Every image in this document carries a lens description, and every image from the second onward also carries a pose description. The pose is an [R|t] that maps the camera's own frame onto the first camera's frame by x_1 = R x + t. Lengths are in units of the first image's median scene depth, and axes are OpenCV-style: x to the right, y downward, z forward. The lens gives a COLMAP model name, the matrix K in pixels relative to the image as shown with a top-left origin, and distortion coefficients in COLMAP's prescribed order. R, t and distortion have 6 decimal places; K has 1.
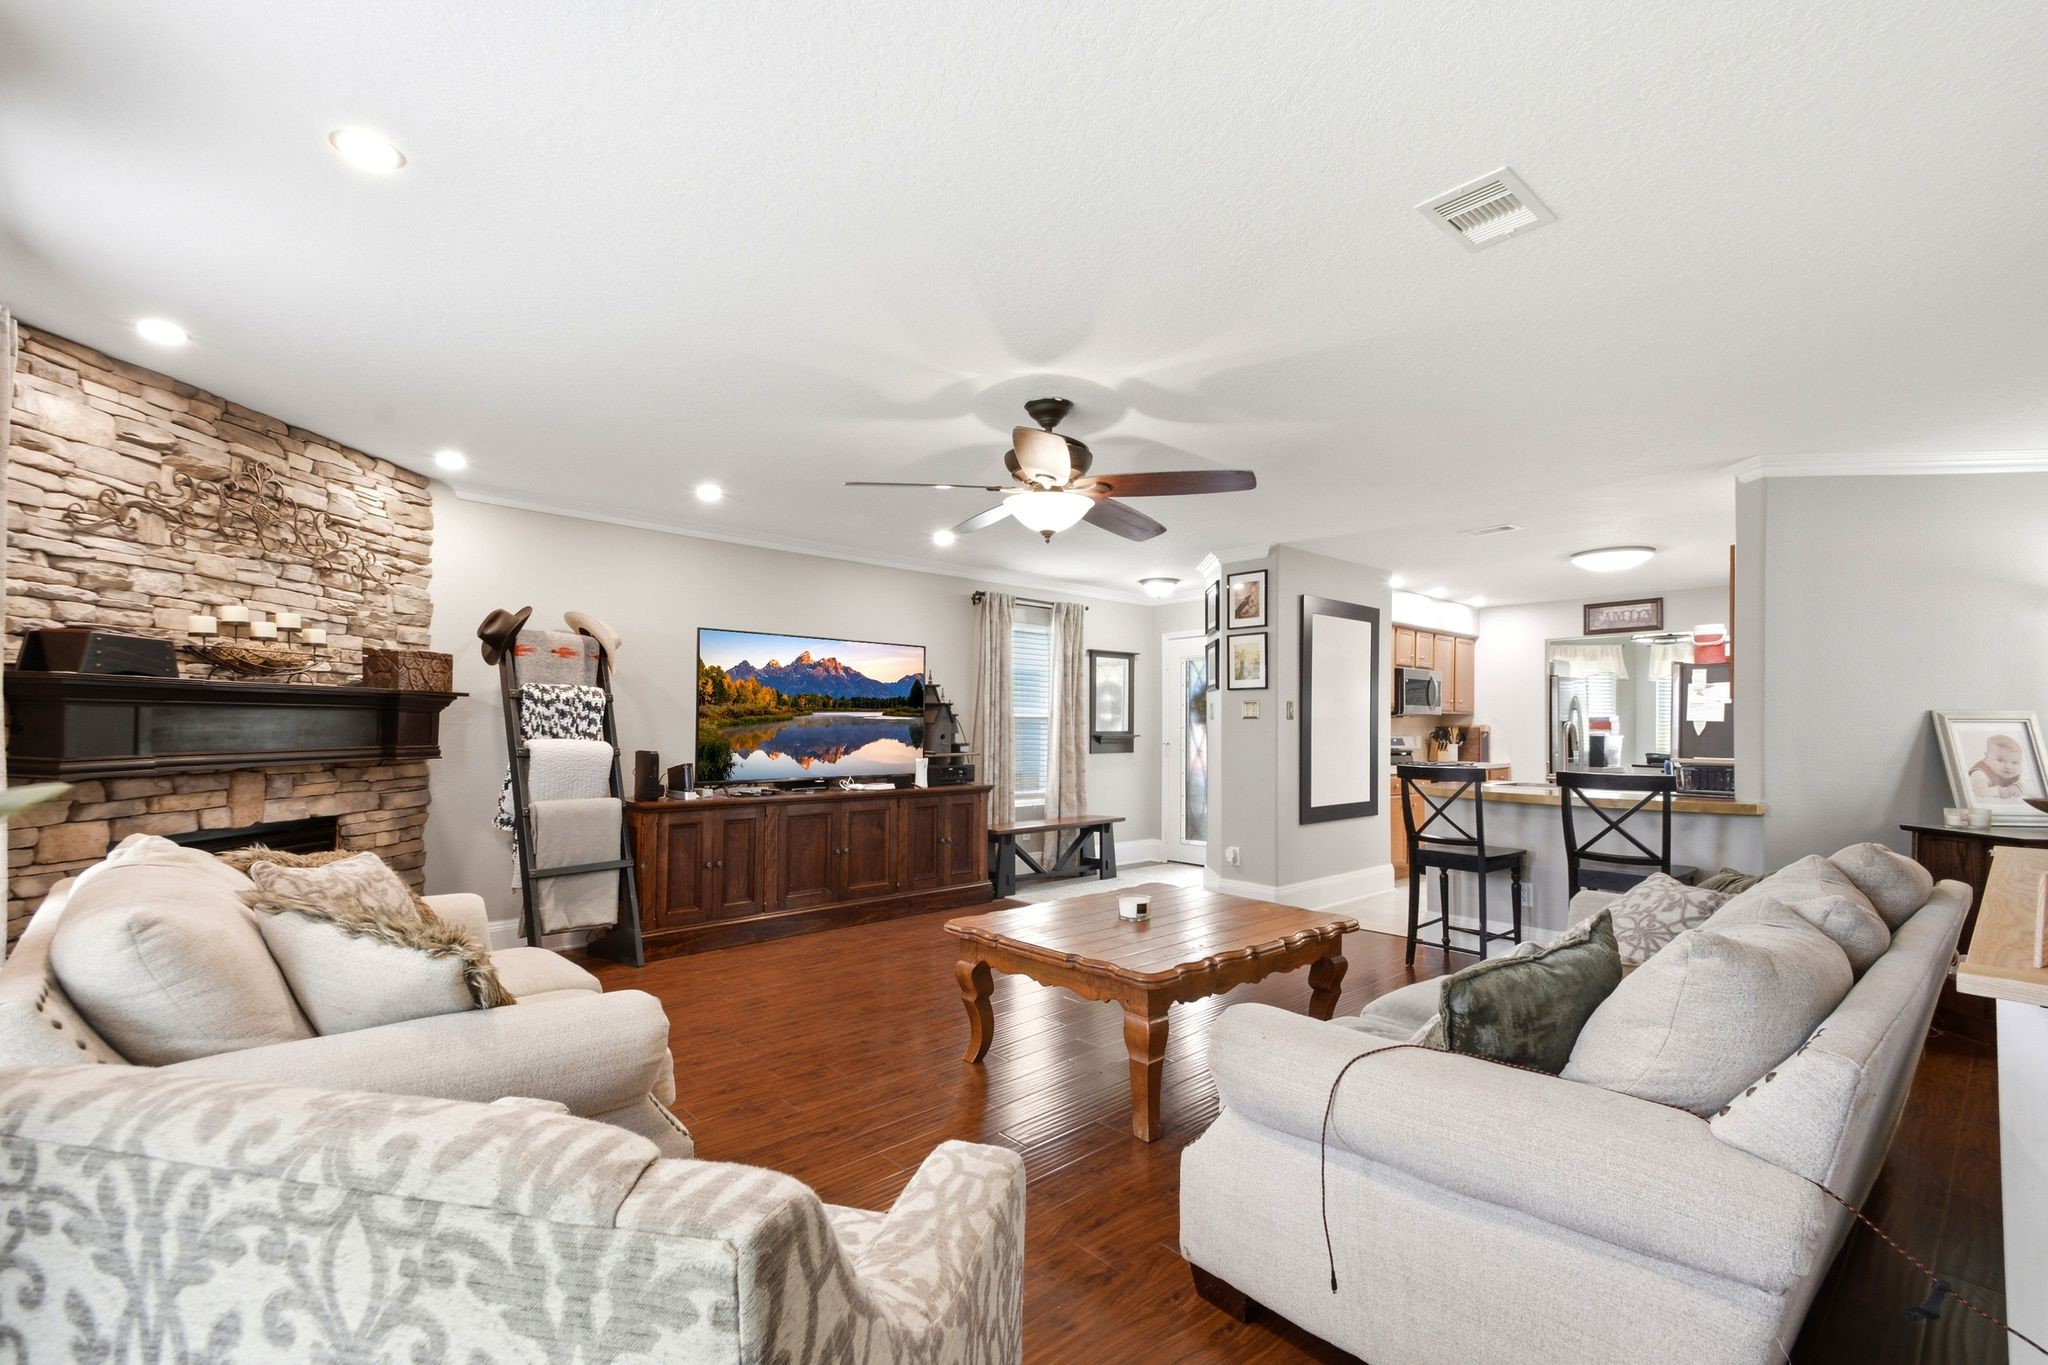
lens RADIAL K [[897.3, 0, 1024.9], [0, 897.3, 697.0], [0, 0, 1]] dist [0.031095, -0.000478]
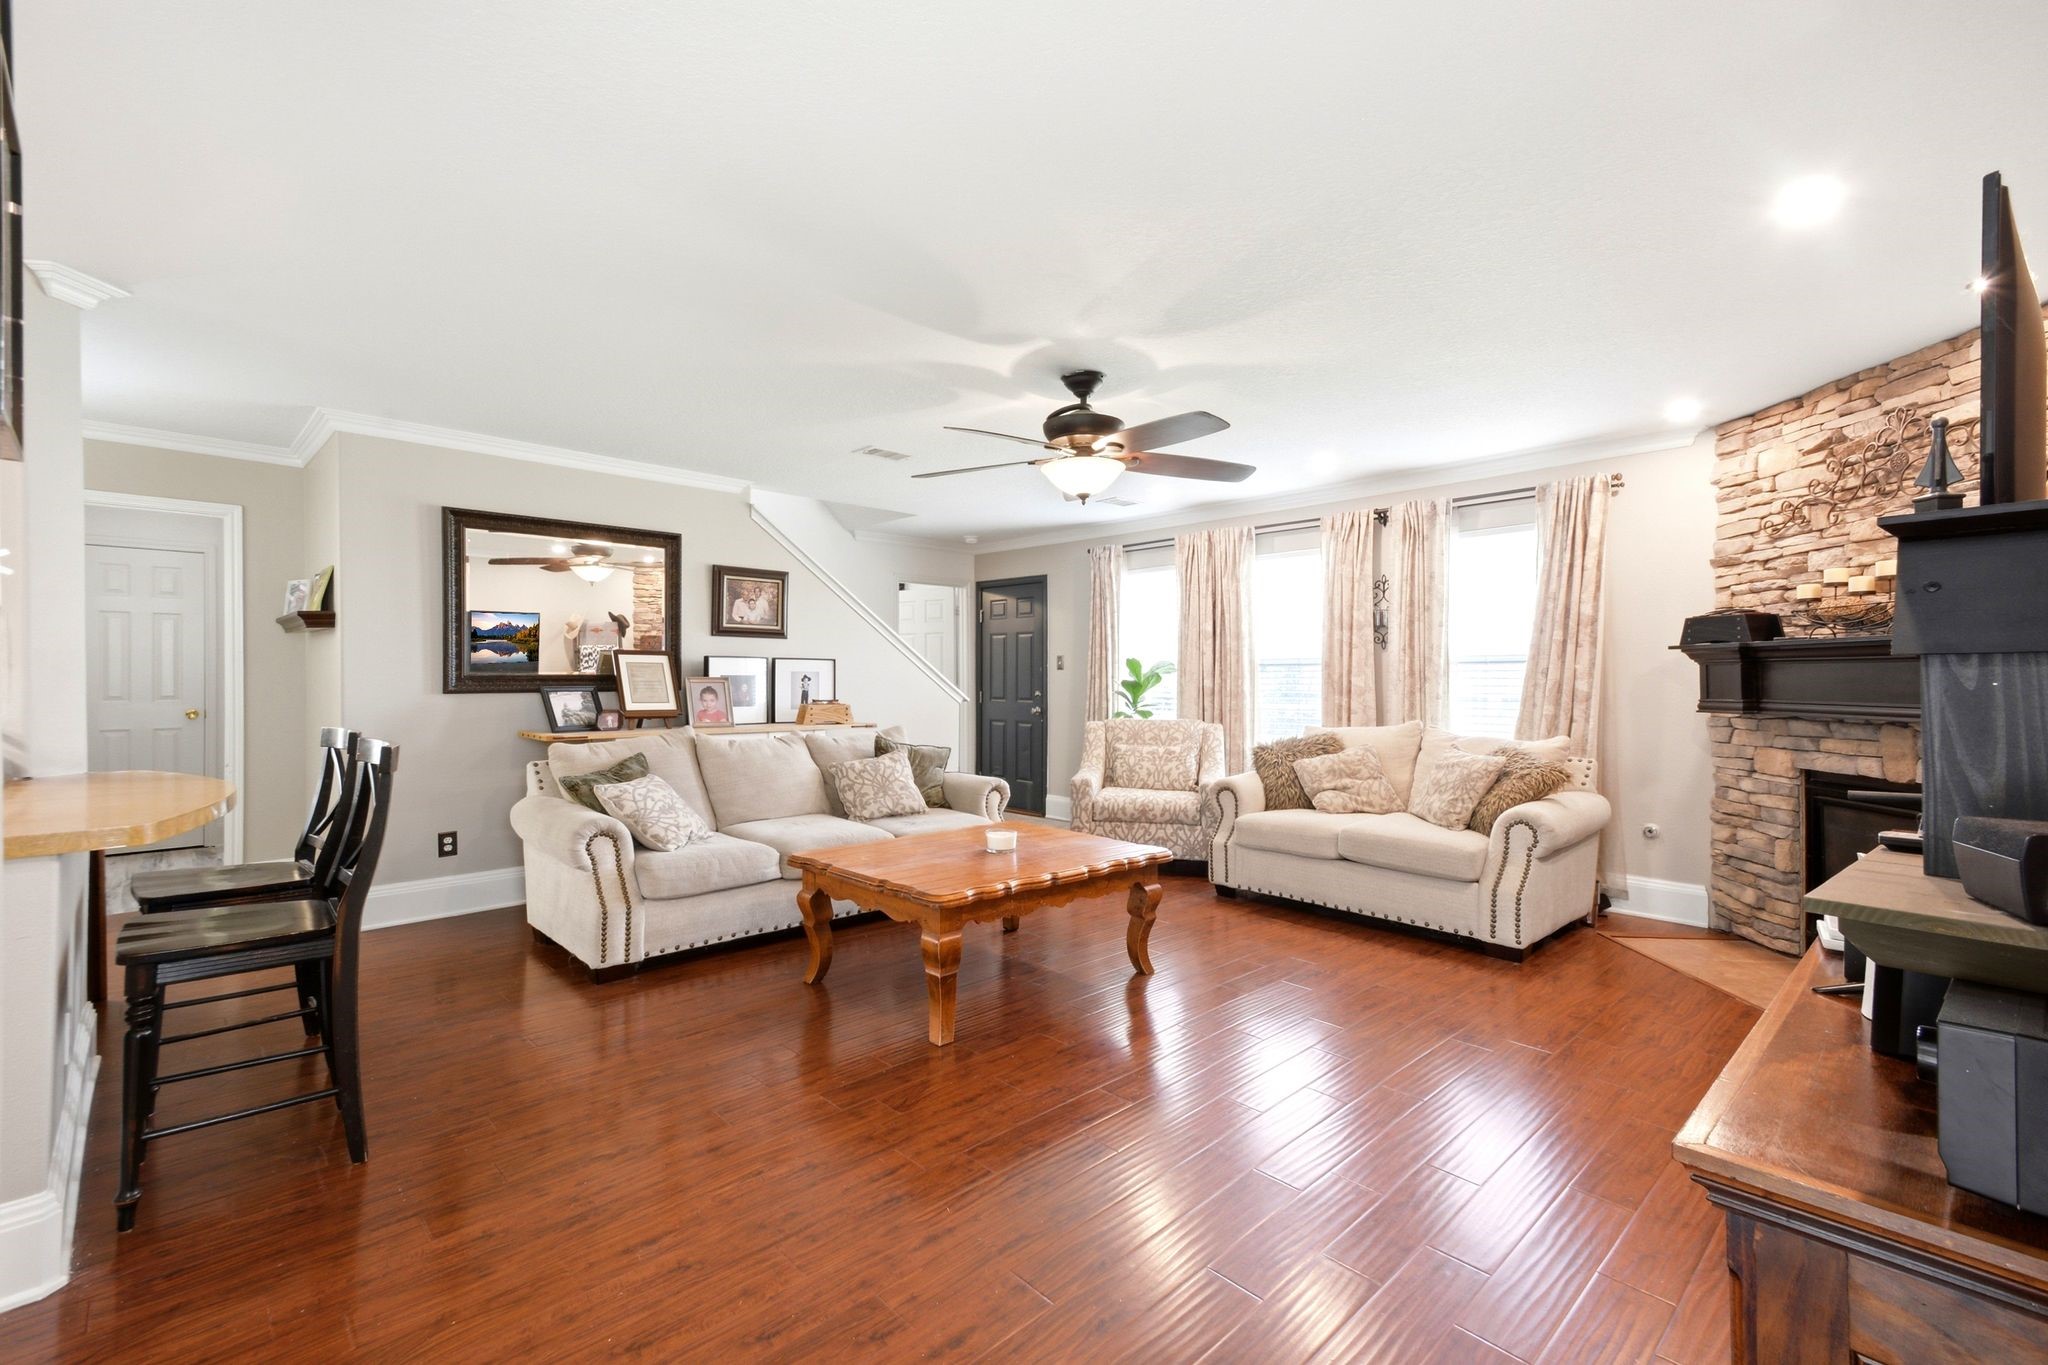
lens RADIAL K [[897.3, 0, 1031.4], [0, 897.3, 680.3], [0, 0, 1]] dist [0.031095, -0.000478]
pose [[-0.999932, -0.010493, 0.005087, 0.061711], [-0.010586, 0.999773, -0.018498, 0.048277], [-0.004892, -0.018550, -0.999816, 1.593635]]
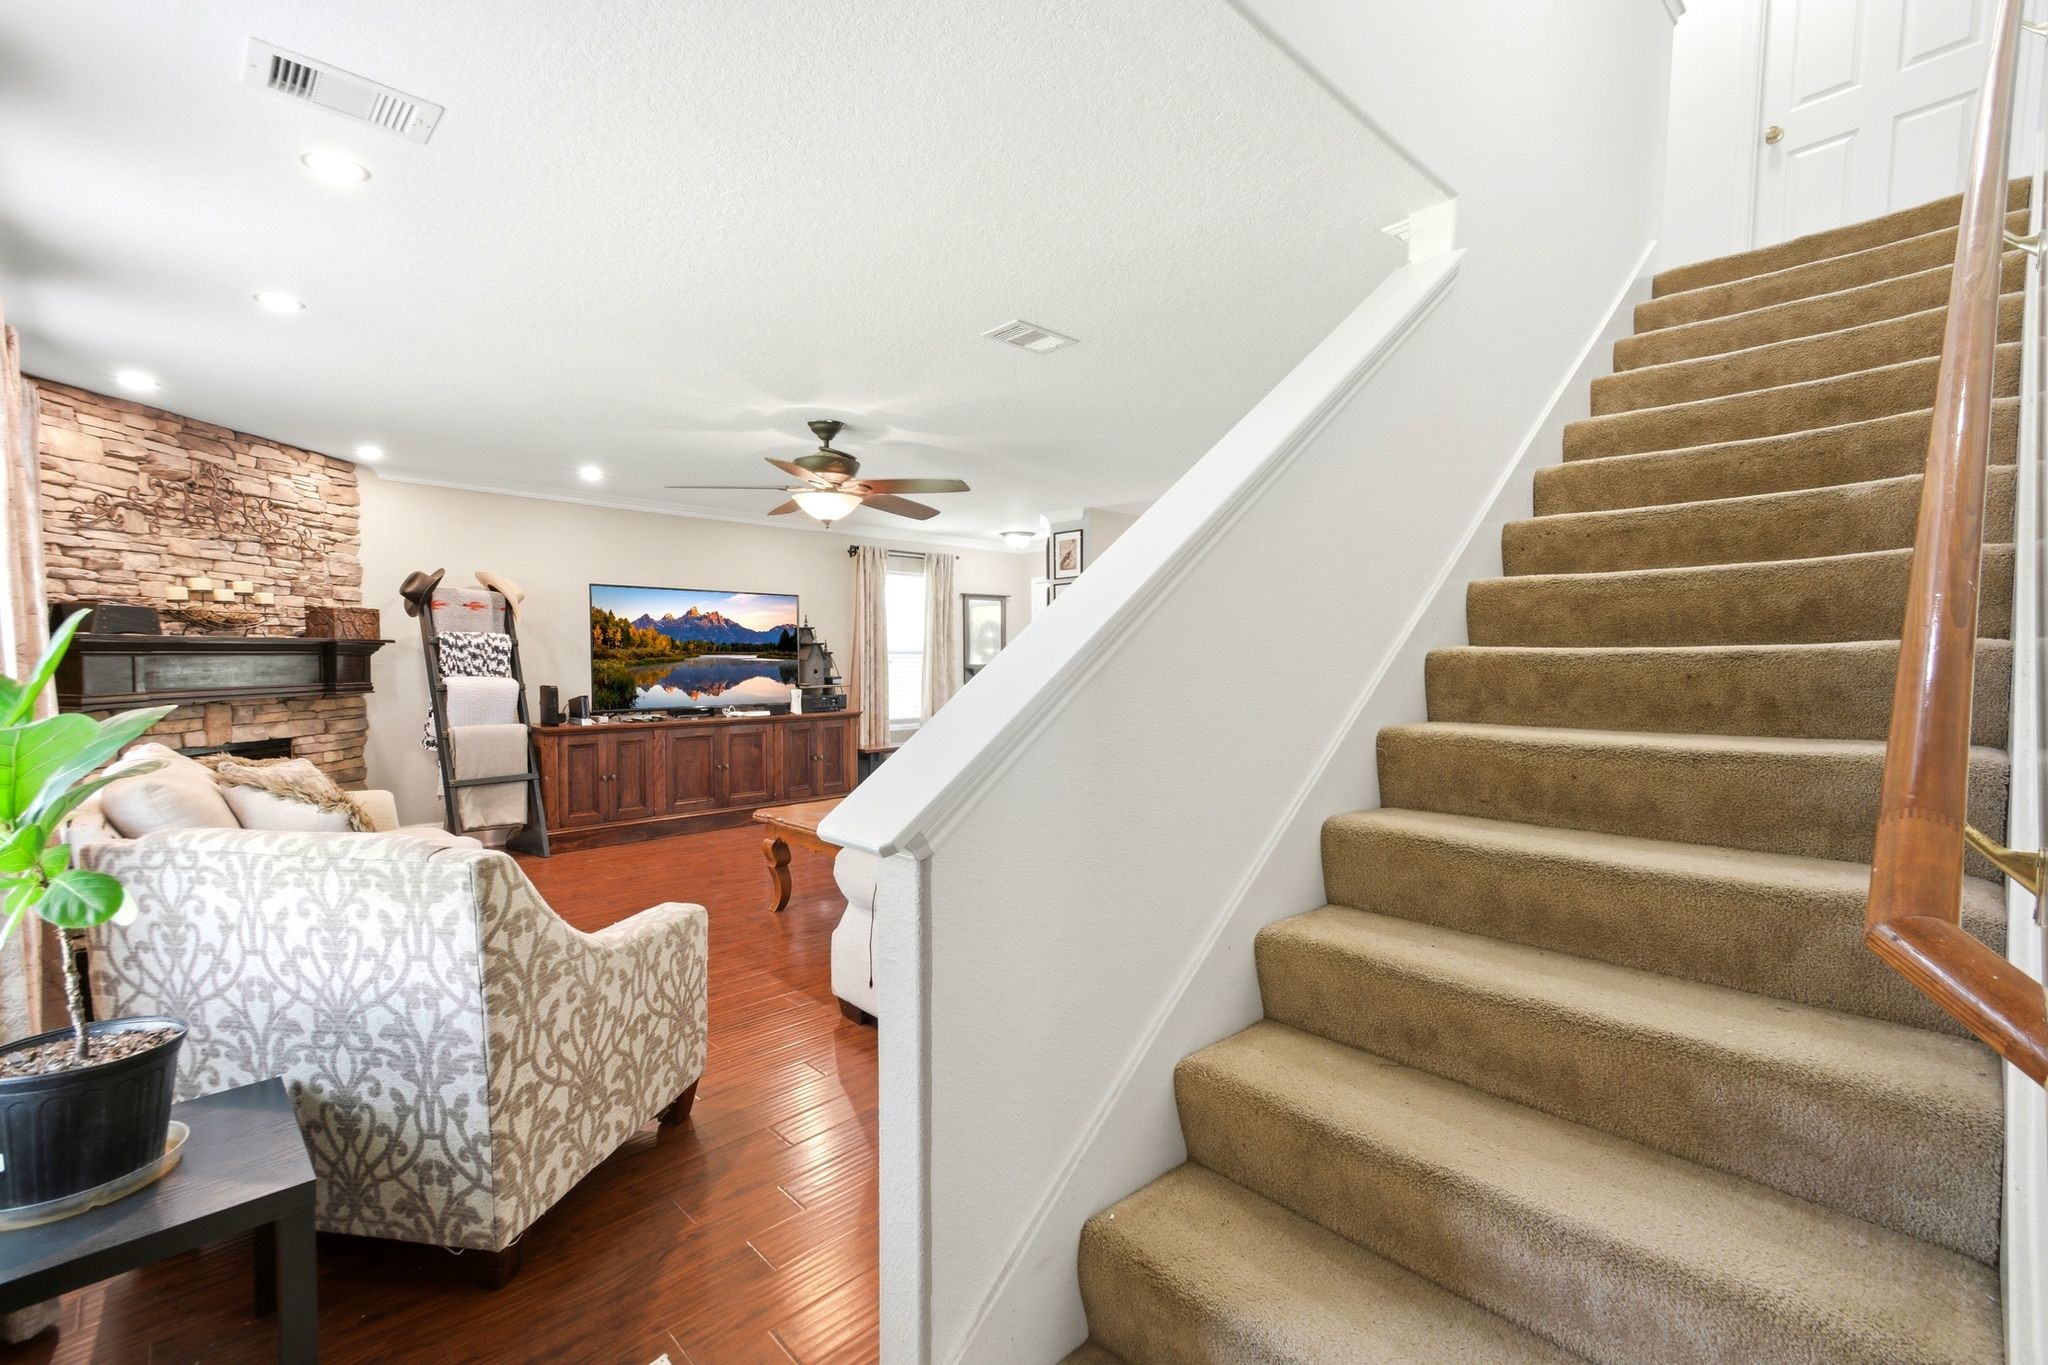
lens RADIAL K [[897.3, 0, 1021.3], [0, 897.3, 674.2], [0, 0, 1]] dist [0.031095, -0.000478]
pose [[0.999706, -0.006727, 0.023297, 0.212842], [0.005459, 0.998523, 0.054061, -0.020208], [-0.023626, -0.053918, 0.998266, -0.263791]]
